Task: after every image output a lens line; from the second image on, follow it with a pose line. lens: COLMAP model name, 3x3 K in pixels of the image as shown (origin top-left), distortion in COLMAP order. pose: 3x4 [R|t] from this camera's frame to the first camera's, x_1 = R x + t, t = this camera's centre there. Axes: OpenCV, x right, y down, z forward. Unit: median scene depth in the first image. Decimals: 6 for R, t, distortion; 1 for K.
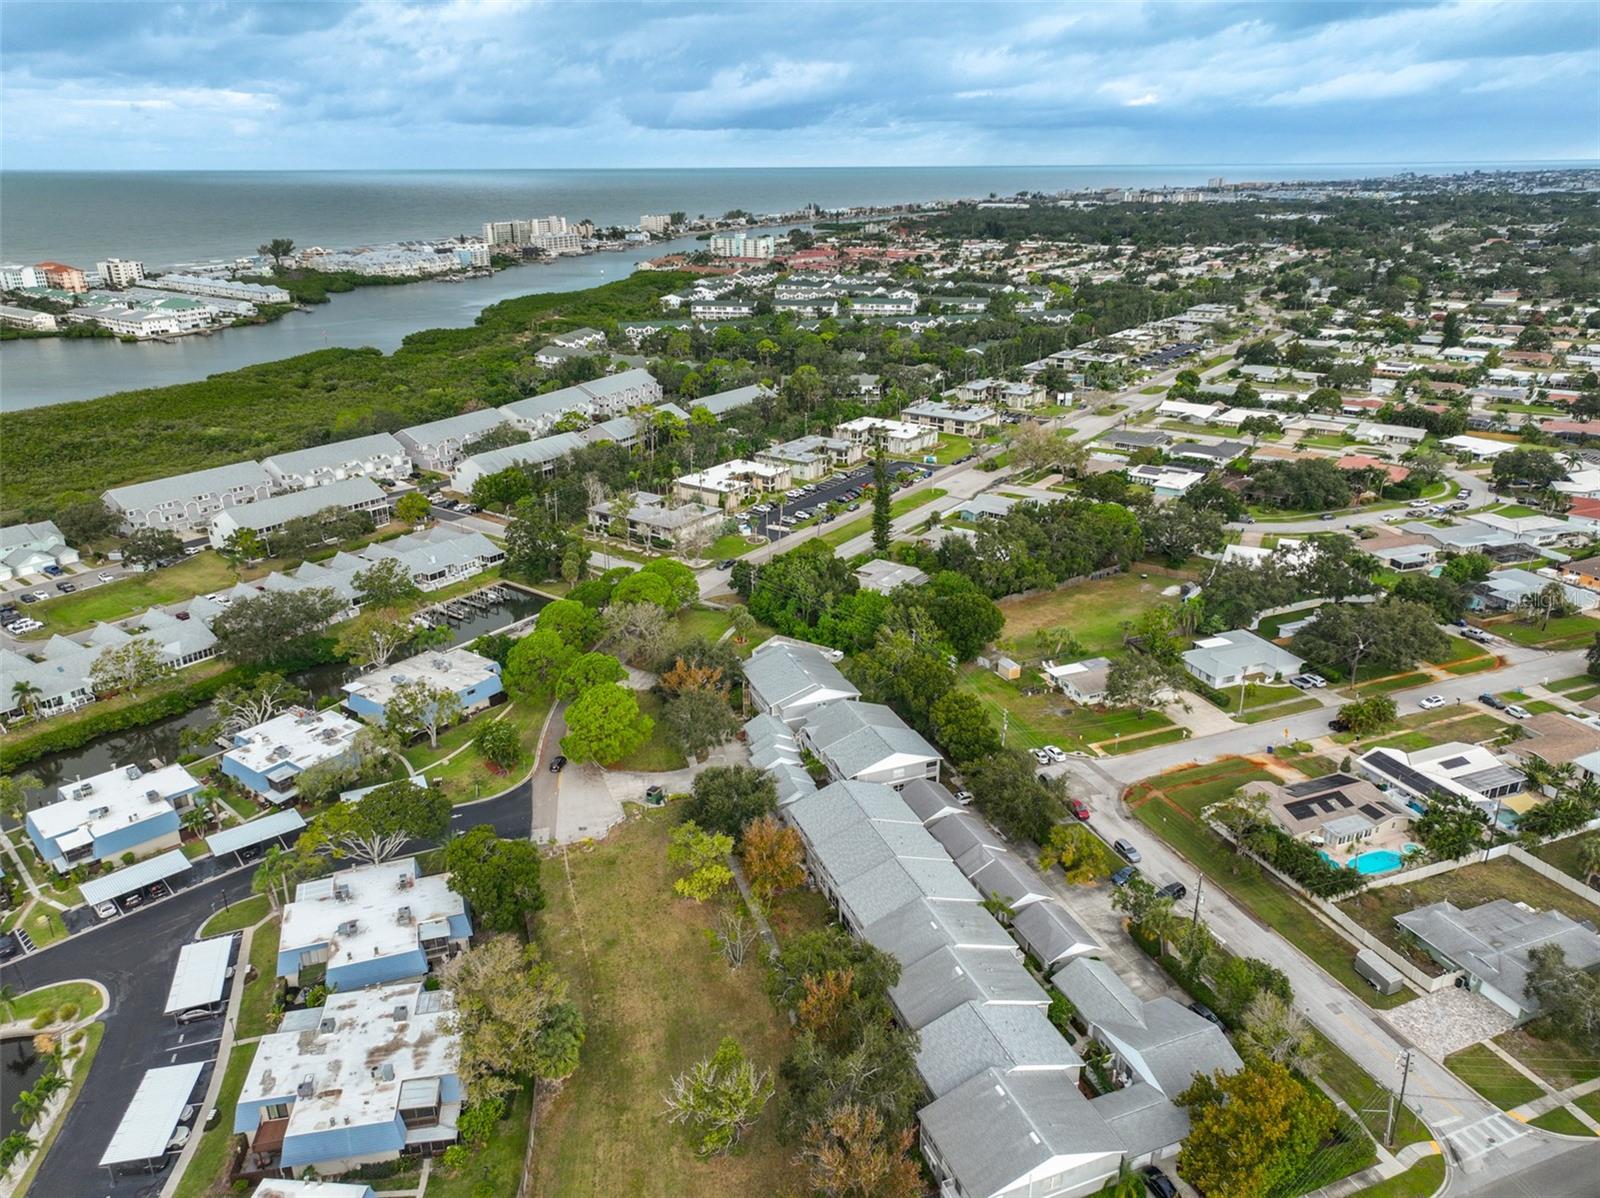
lens RADIAL K [[1117.9, 0, 809.5], [0, 1117.9, 597.8], [0, 0, 1]] dist [0.003275, 0.013689]
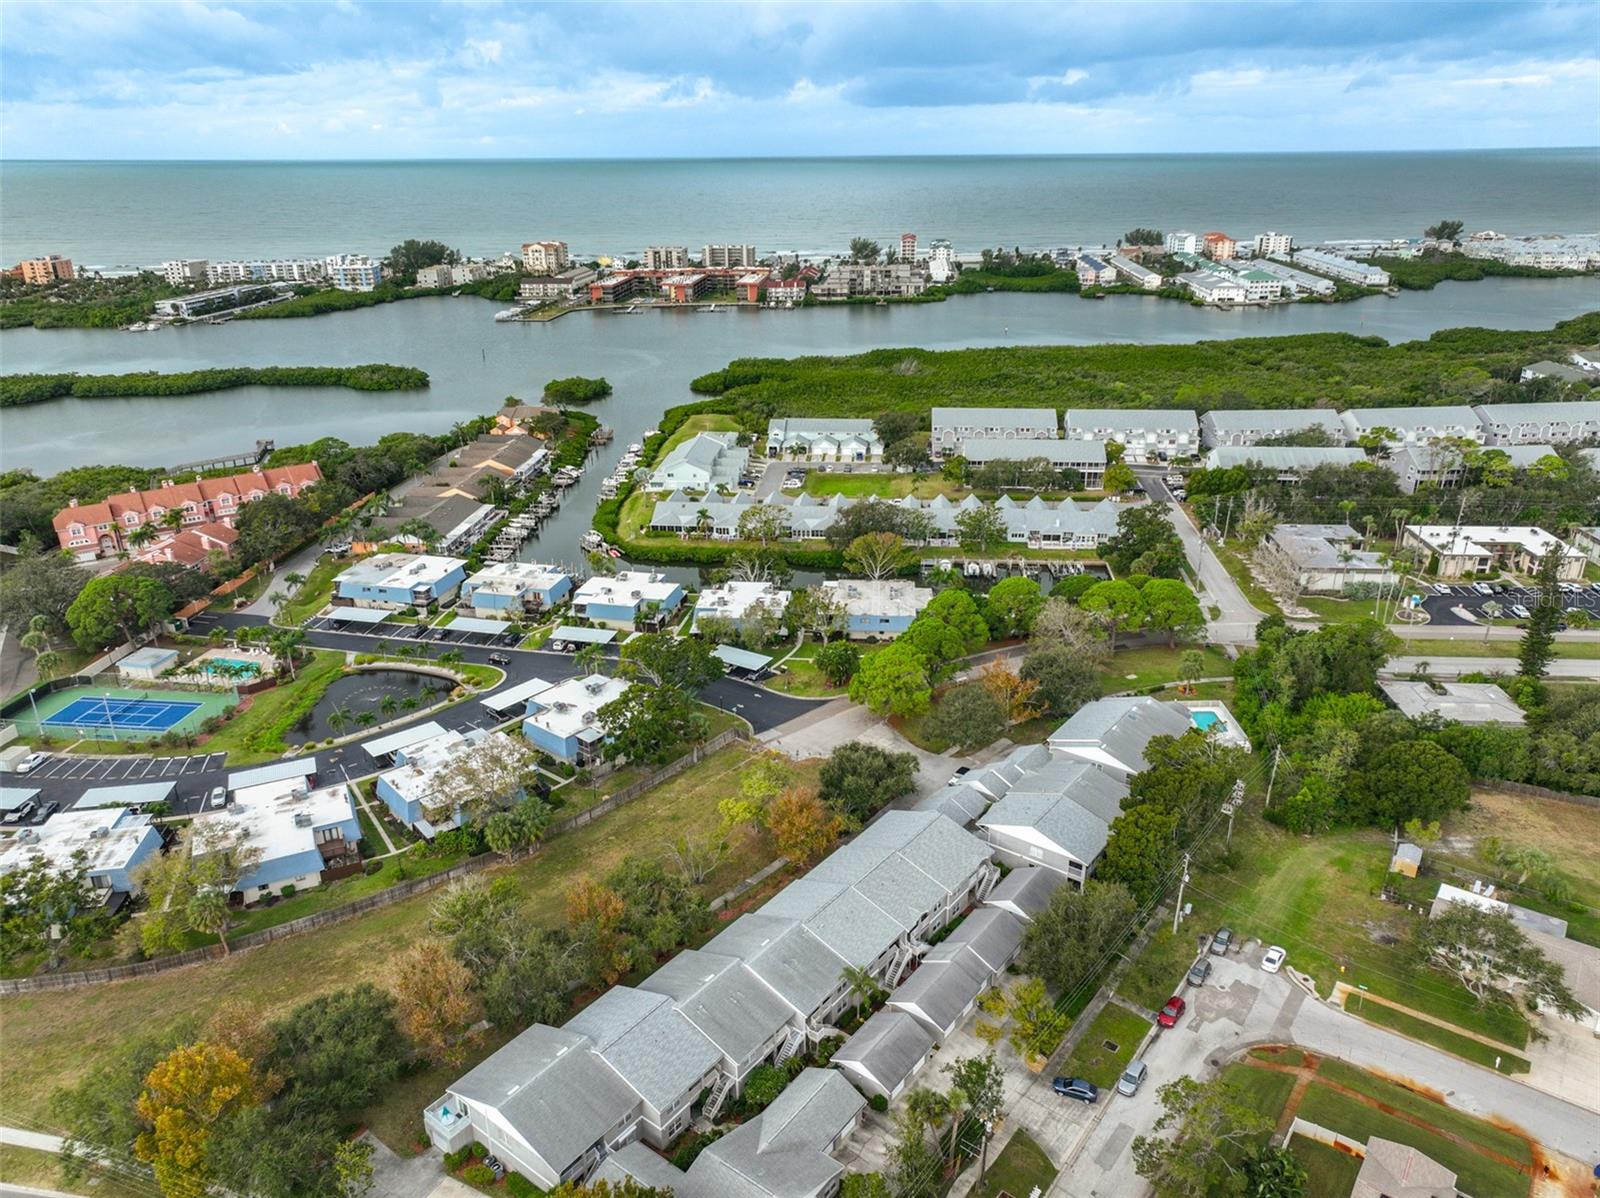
lens RADIAL K [[1117.9, 0, 809.5], [0, 1117.9, 597.8], [0, 0, 1]] dist [0.003275, 0.013689]
pose [[0.519429, 0.317572, -0.793310, 0.392710], [-0.304573, 0.936209, 0.175354, -0.080413], [0.798392, 0.150537, 0.583018, 0.210677]]
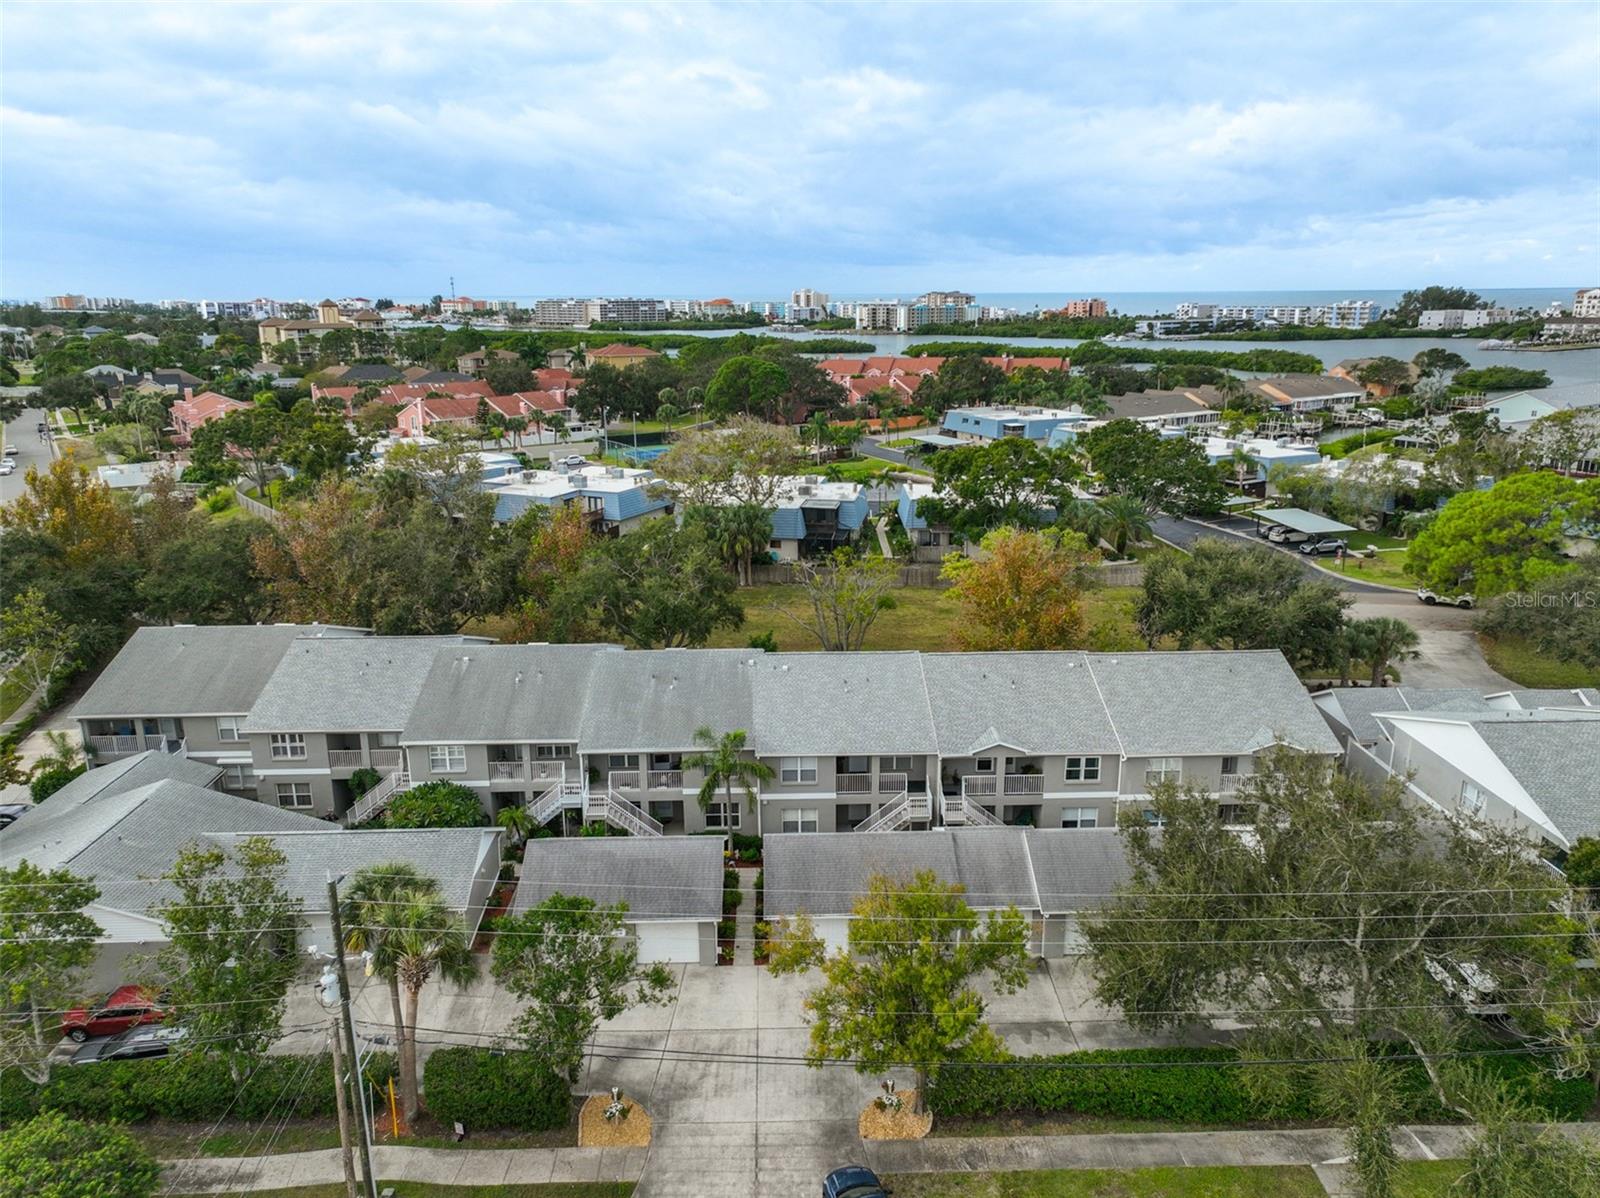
lens RADIAL K [[1117.9, 0, 809.5], [0, 1117.9, 597.8], [0, 0, 1]] dist [0.003275, 0.013689]
pose [[-0.343488, 0.252038, -0.904706, 0.262915], [-0.330064, 0.869468, 0.367537, 0.034766], [0.879246, 0.424856, -0.215463, 0.565470]]
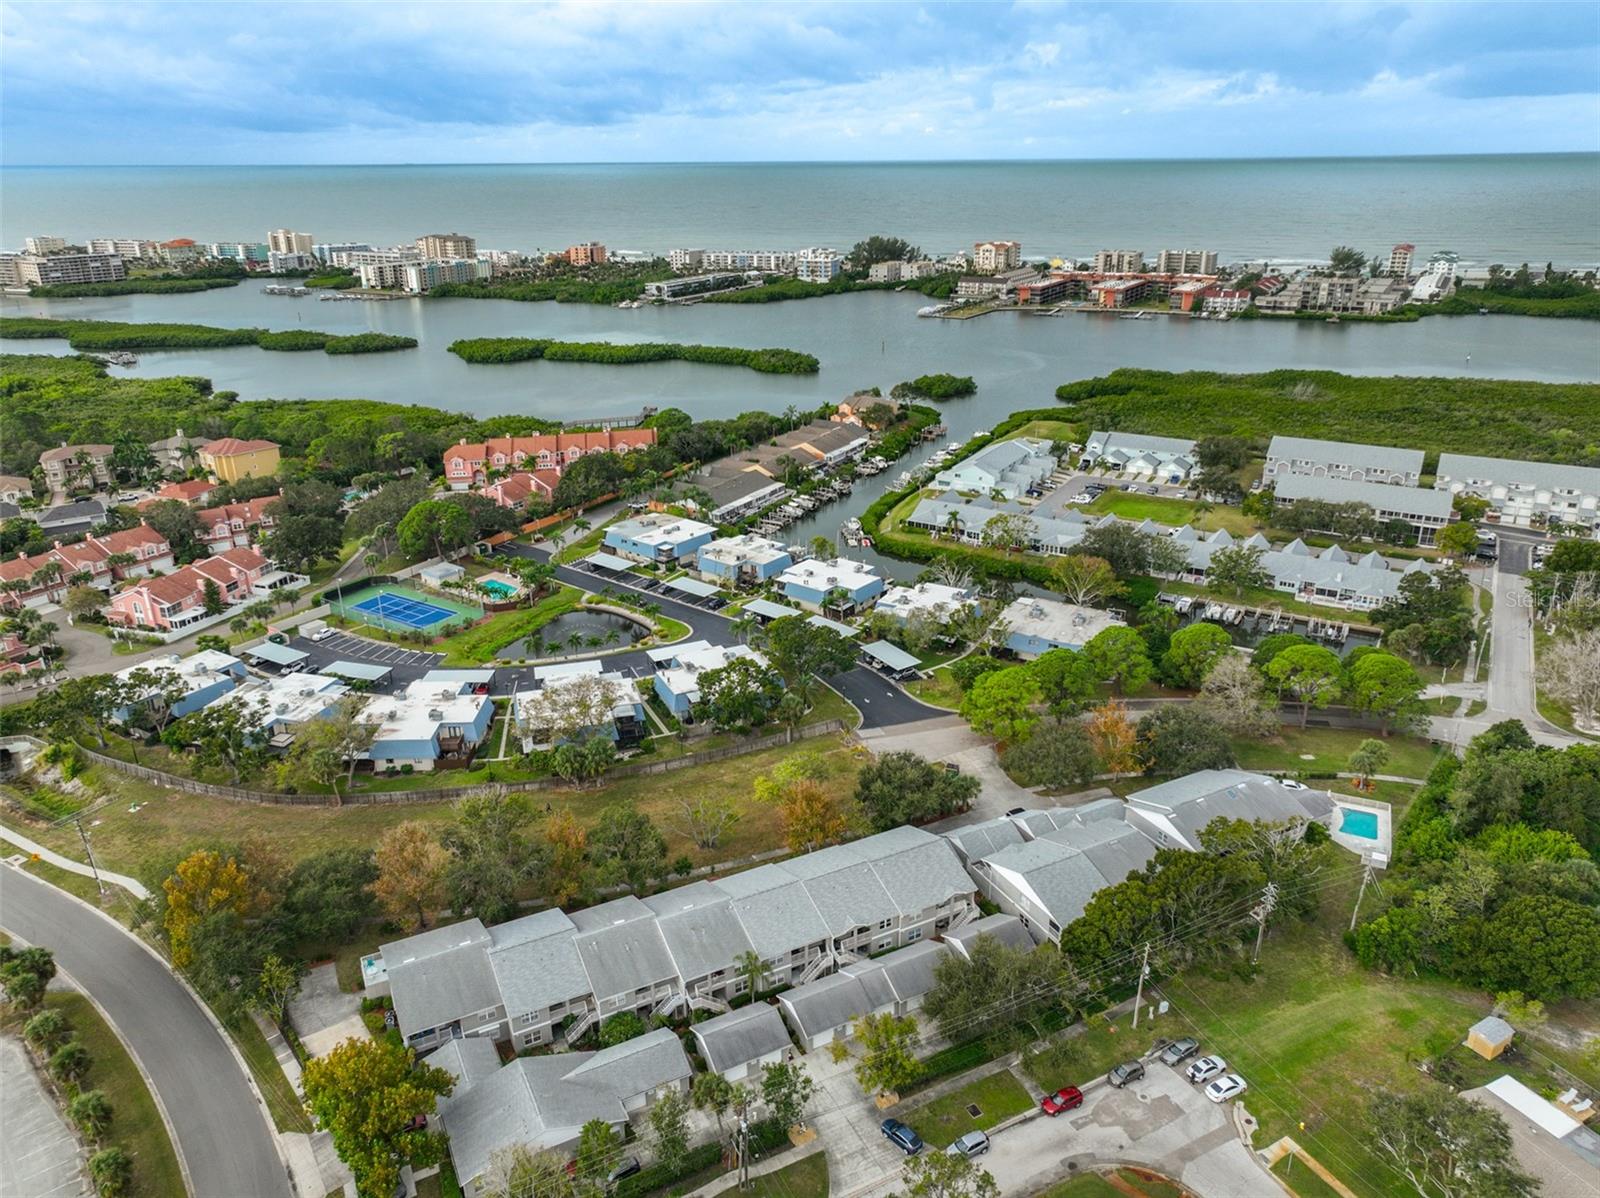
lens RADIAL K [[1117.9, 0, 809.5], [0, 1117.9, 597.8], [0, 0, 1]] dist [0.003275, 0.013689]
pose [[0.104371, 0.368401, -0.923790, 0.469062], [-0.352307, 0.882325, 0.312061, -0.151207], [0.930046, 0.292888, 0.221880, 0.391663]]
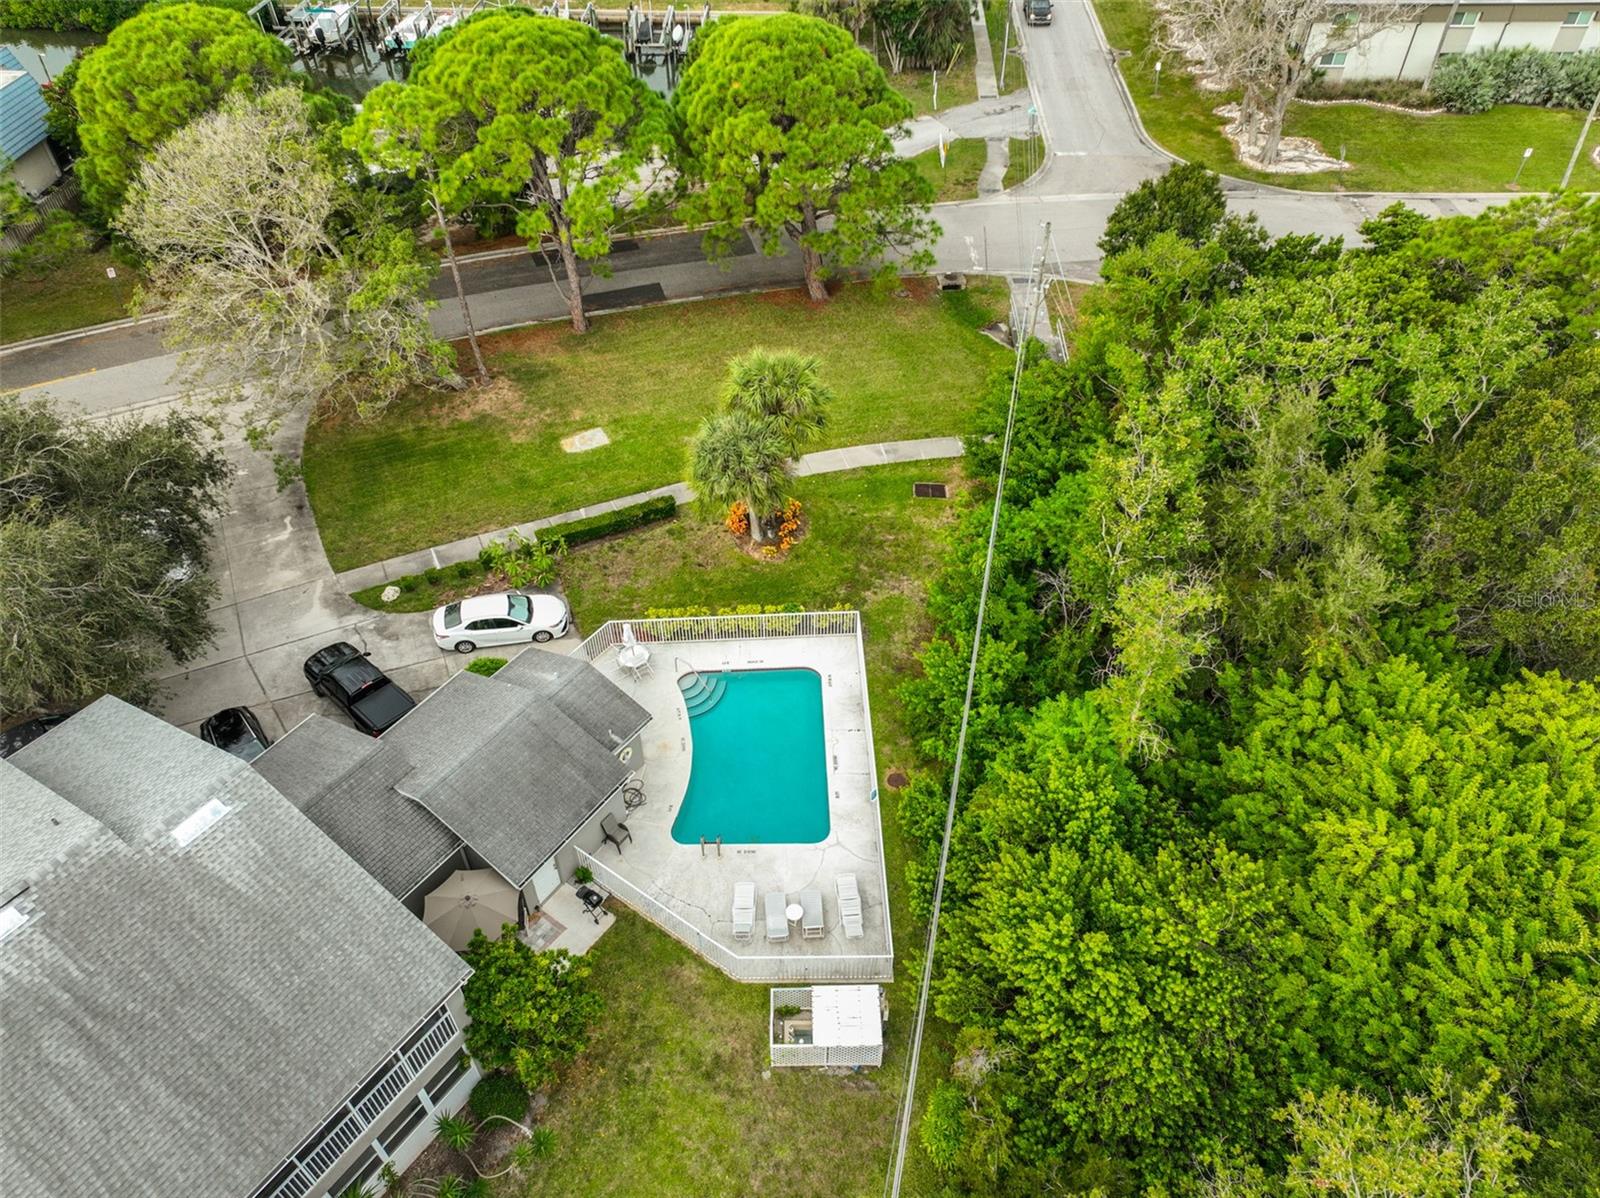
lens RADIAL K [[1117.9, 0, 809.5], [0, 1117.9, 597.8], [0, 0, 1]] dist [0.003275, 0.013689]
pose [[0.551979, 0.581729, -0.597420, 0.062748], [-0.304652, 0.807614, 0.504923, -0.048230], [0.776213, -0.096702, 0.623011, 0.757099]]
